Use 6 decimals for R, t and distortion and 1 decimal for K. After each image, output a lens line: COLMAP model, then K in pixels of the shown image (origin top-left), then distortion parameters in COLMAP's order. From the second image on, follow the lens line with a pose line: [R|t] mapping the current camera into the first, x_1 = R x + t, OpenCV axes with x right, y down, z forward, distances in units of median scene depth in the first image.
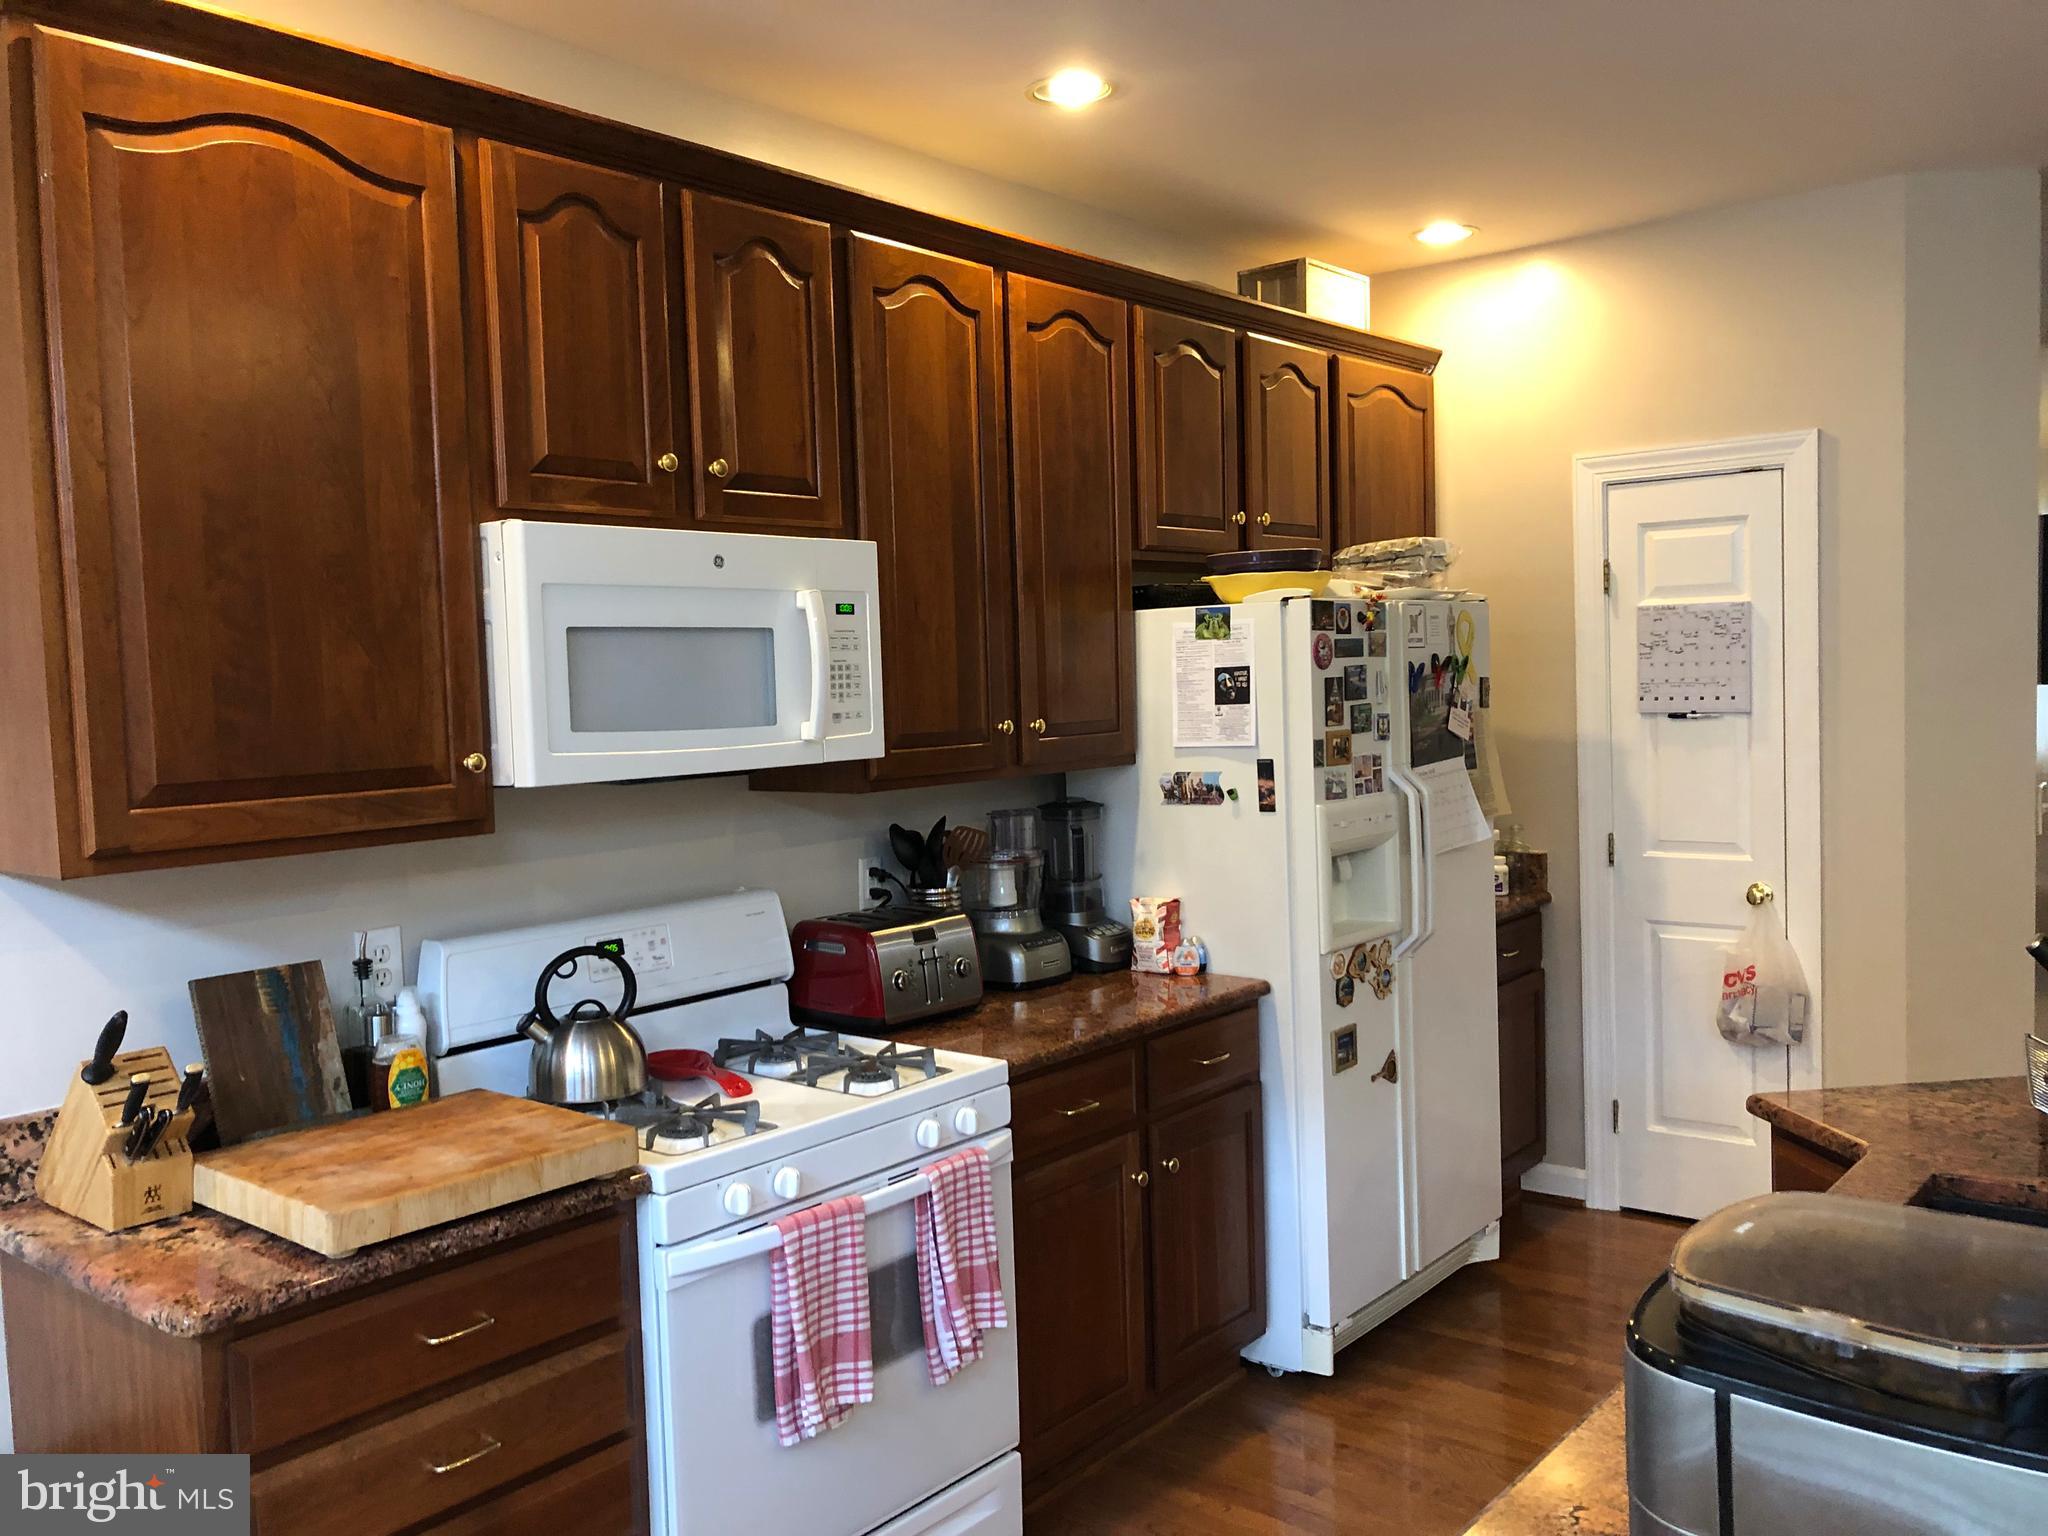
lens RADIAL K [[1663.0, 0, 1019.7], [0, 1663.0, 781.4], [0, 0, 1]] dist [0.020022, -0.017934]
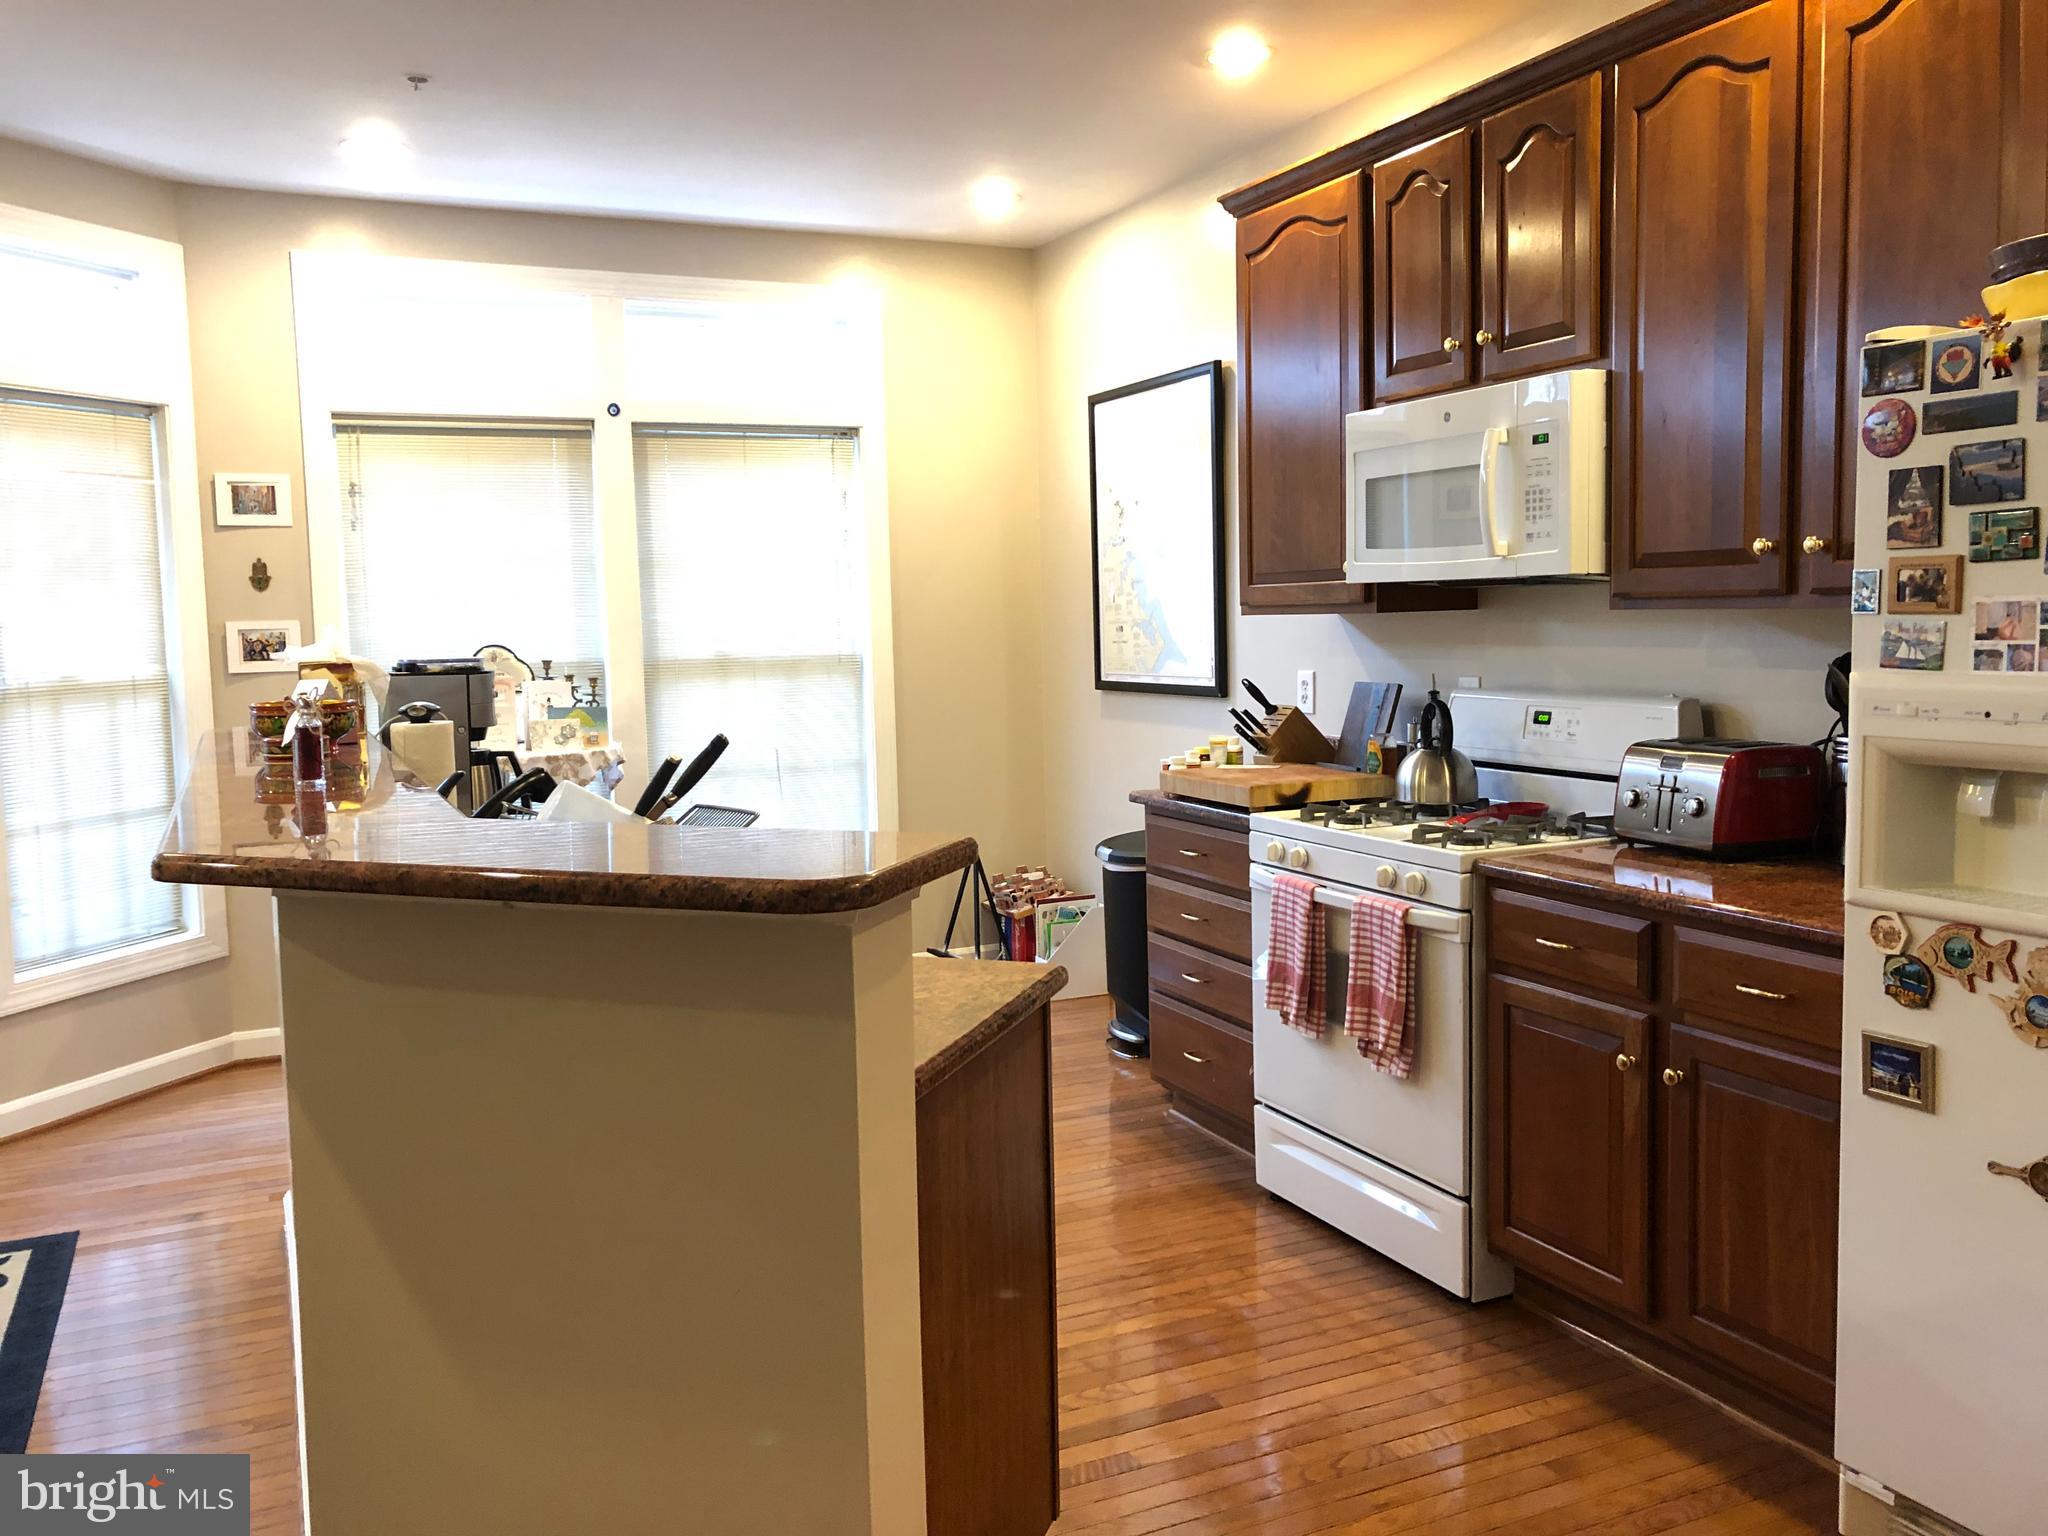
lens RADIAL K [[1663.0, 0, 1032.2], [0, 1663.0, 779.1], [0, 0, 1]] dist [0.020022, -0.017934]
pose [[-0.422335, 0.134384, -0.896423, 0.888322], [-0.024060, 0.986939, 0.159288, -0.039621], [0.906121, 0.088841, -0.413585, 0.966969]]
